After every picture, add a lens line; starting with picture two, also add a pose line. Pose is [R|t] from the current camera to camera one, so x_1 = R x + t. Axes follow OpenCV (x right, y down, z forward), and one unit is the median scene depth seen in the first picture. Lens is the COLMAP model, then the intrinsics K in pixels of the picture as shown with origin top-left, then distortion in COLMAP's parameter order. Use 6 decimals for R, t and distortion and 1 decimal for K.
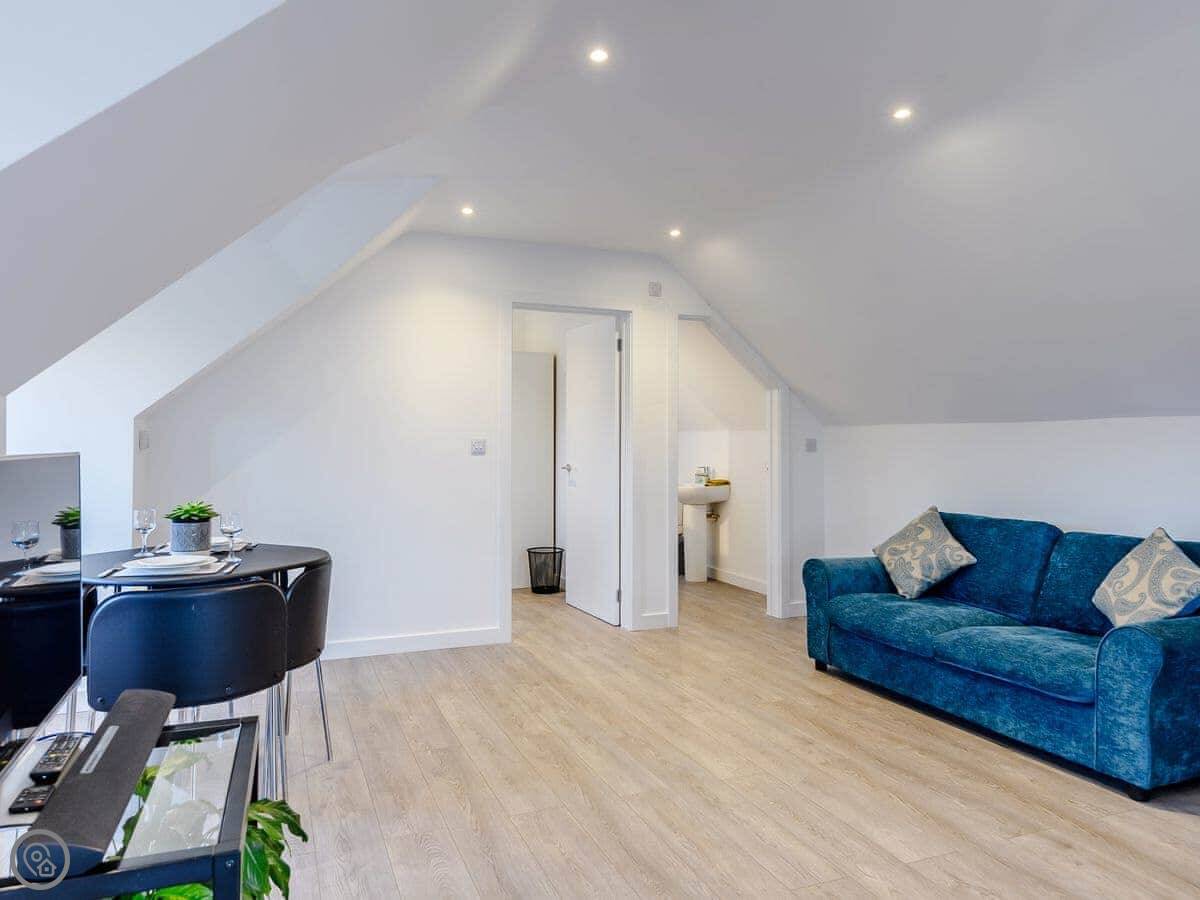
lens RADIAL K [[783.8, 0, 571.2], [0, 783.8, 446.4], [0, 0, 1]] dist [0.039816, -0.000072]
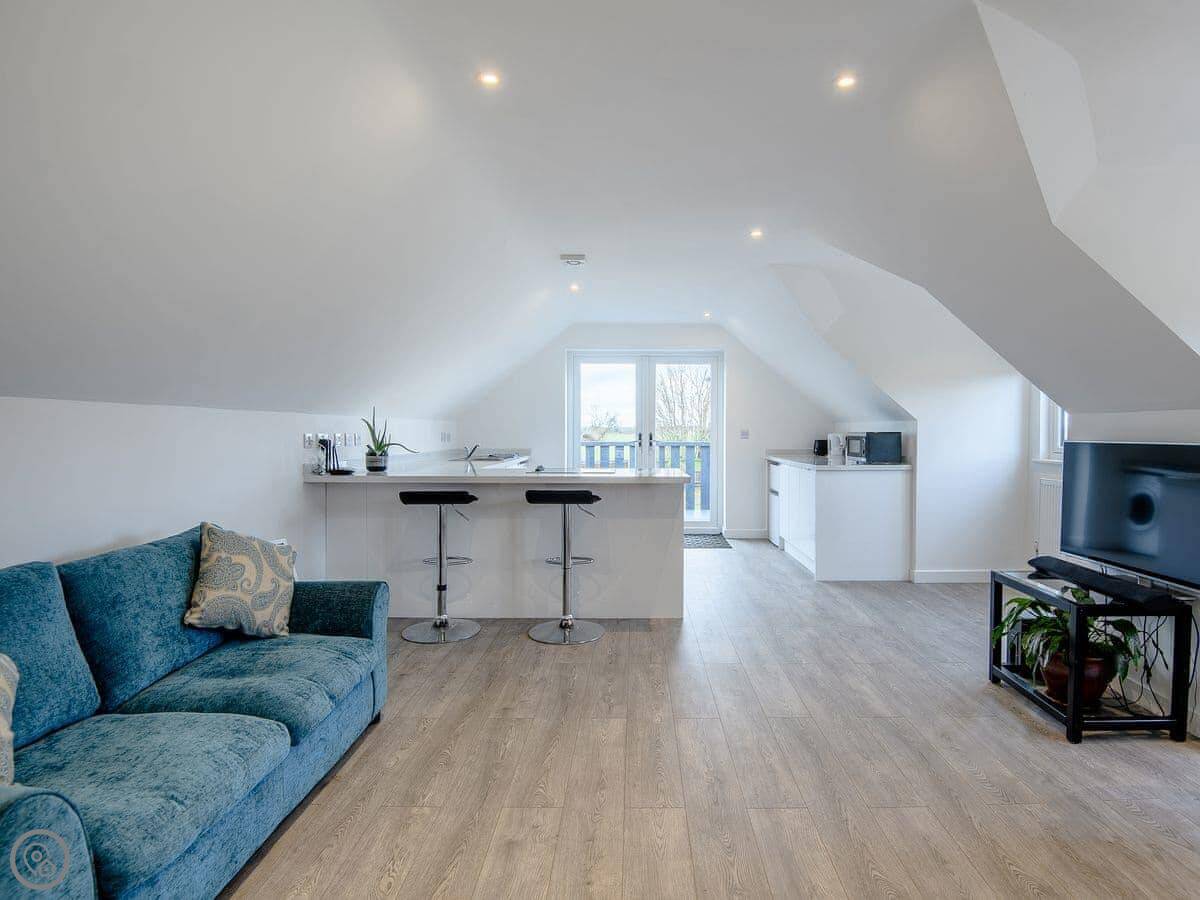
lens RADIAL K [[635.6, 0, 643.6], [0, 635.6, 459.6], [0, 0, 1]] dist [0.001475, -0.030681]
pose [[-0.931446, -0.020490, 0.363303, -0.020004], [-0.002325, 0.998728, 0.050367, -0.010814], [-0.363873, 0.046069, -0.930309, 1.502613]]
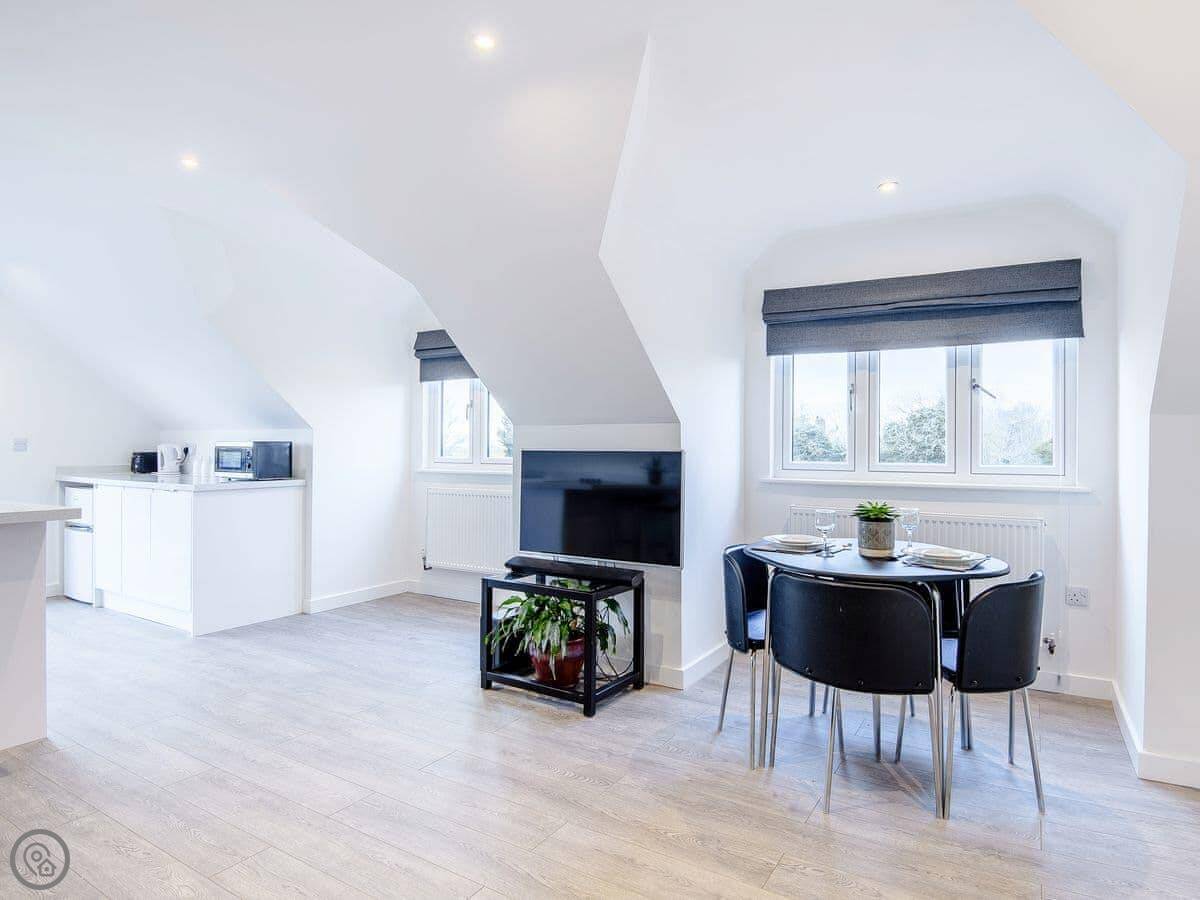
lens RADIAL K [[687.8, 0, 600.0], [0, 687.8, 450.0], [0, 0, 1]] dist [-0.006109, -0.033969]
pose [[-0.803886, -0.007843, -0.594731, 0.320844], [-0.012431, 0.999916, 0.003617, 0.002630], [0.594653, 0.010301, -0.803916, 1.375274]]
